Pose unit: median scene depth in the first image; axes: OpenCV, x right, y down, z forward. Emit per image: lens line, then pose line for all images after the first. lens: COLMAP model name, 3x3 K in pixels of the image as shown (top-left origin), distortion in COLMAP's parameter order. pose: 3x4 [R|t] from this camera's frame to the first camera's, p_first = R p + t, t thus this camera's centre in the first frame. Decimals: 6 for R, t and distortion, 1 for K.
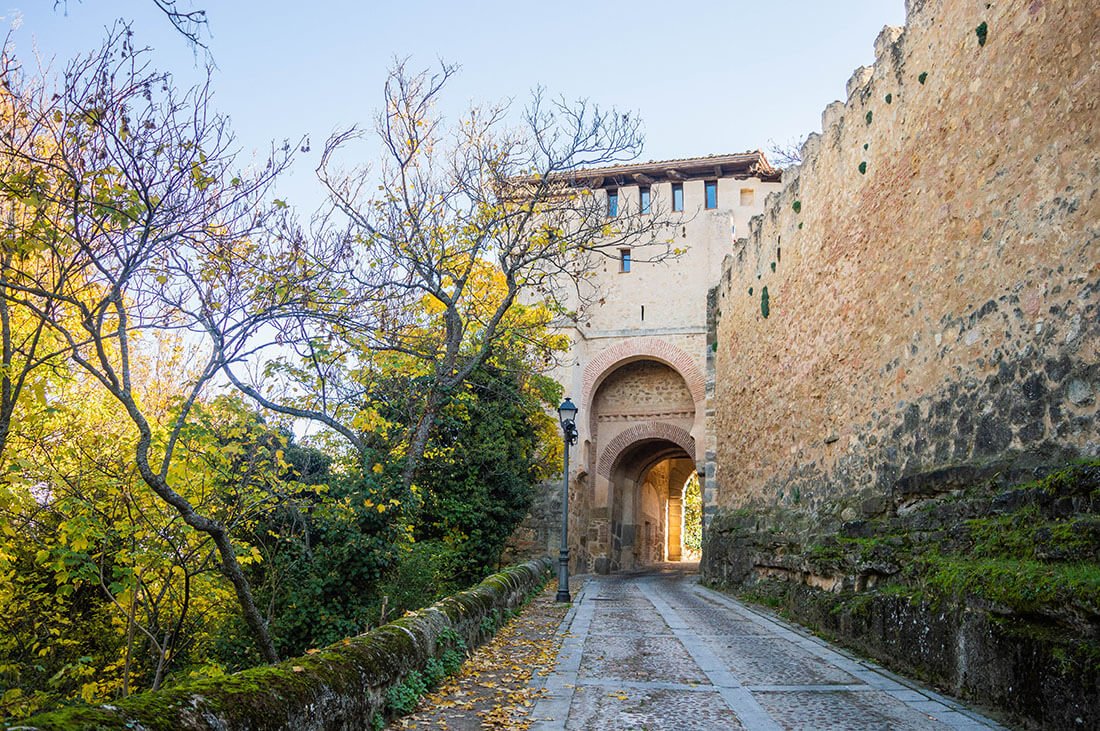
lens RADIAL K [[864.8, 0, 556.8], [0, 864.8, 363.9], [0, 0, 1]] dist [-0.076215, 0.004683]
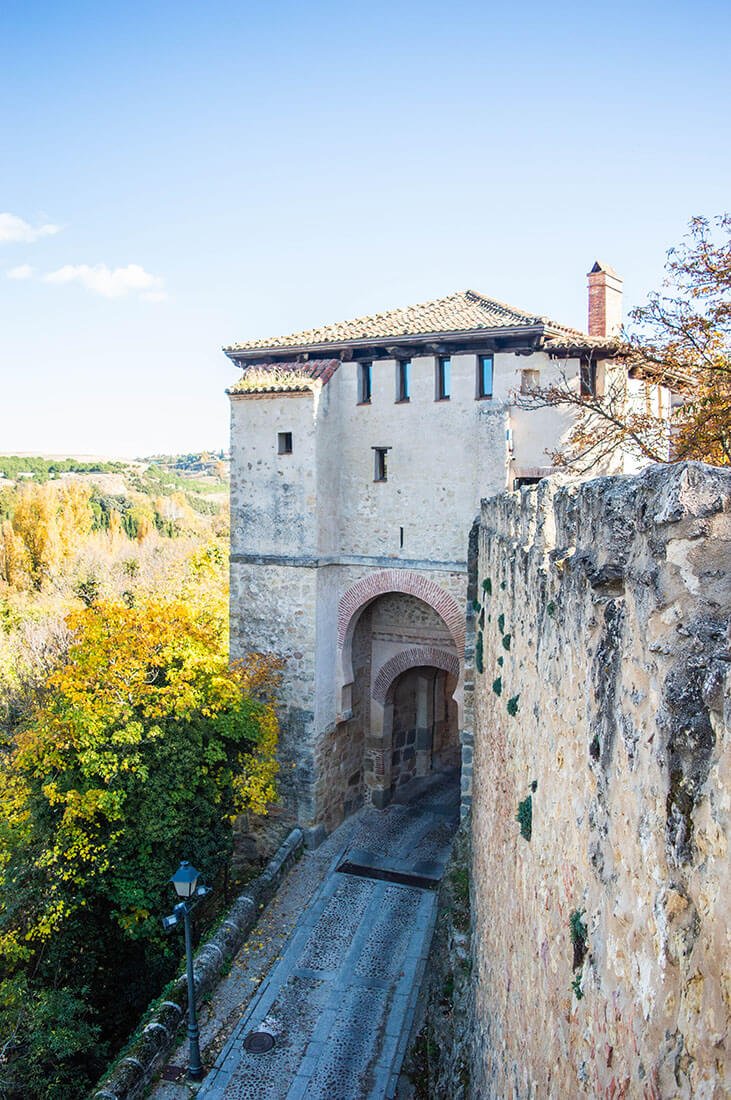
lens RADIAL K [[864.8, 0, 357.4], [0, 864.8, 552.5], [0, 0, 1]] dist [-0.076215, 0.004683]
pose [[0.977443, -0.027123, -0.209449, 0.246177], [0.097380, 0.937887, 0.332993, -0.345011], [0.187408, -0.345878, 0.919373, 0.257858]]
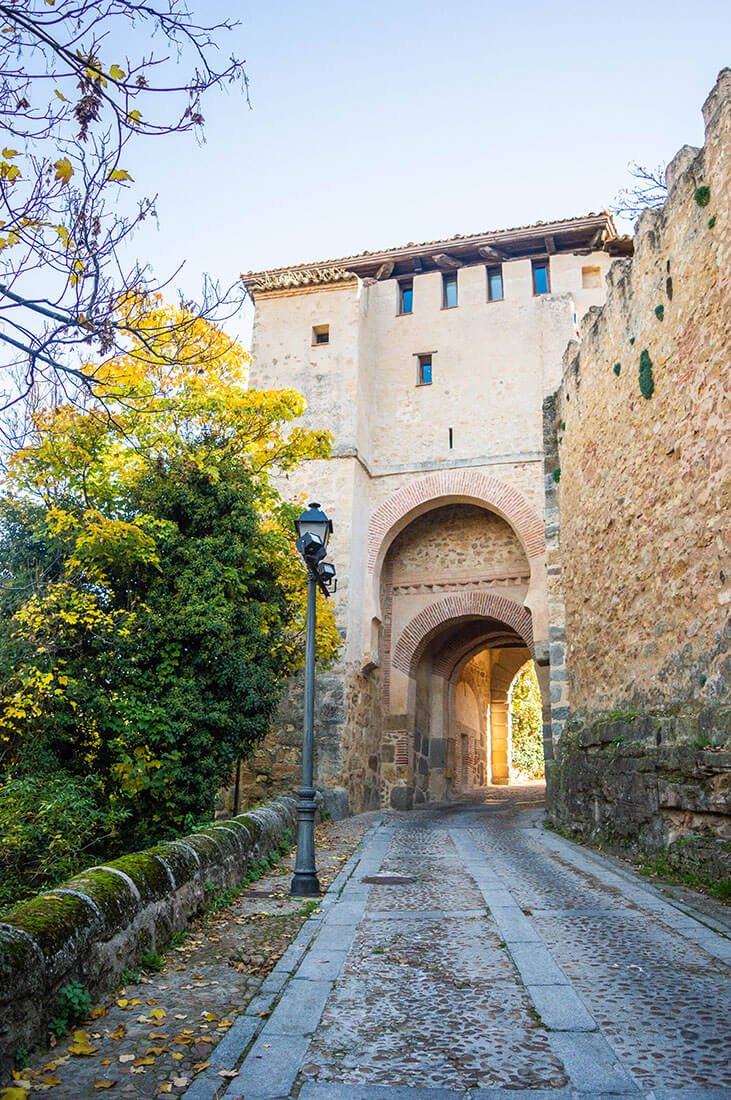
lens RADIAL K [[864.8, 0, 363.7], [0, 864.8, 546.7], [0, 0, 1]] dist [-0.076215, 0.004683]
pose [[0.999803, -0.019500, -0.003726, 0.030699], [0.019354, 0.999168, -0.035908, 0.058779], [0.004423, 0.035829, 0.999348, 0.315703]]
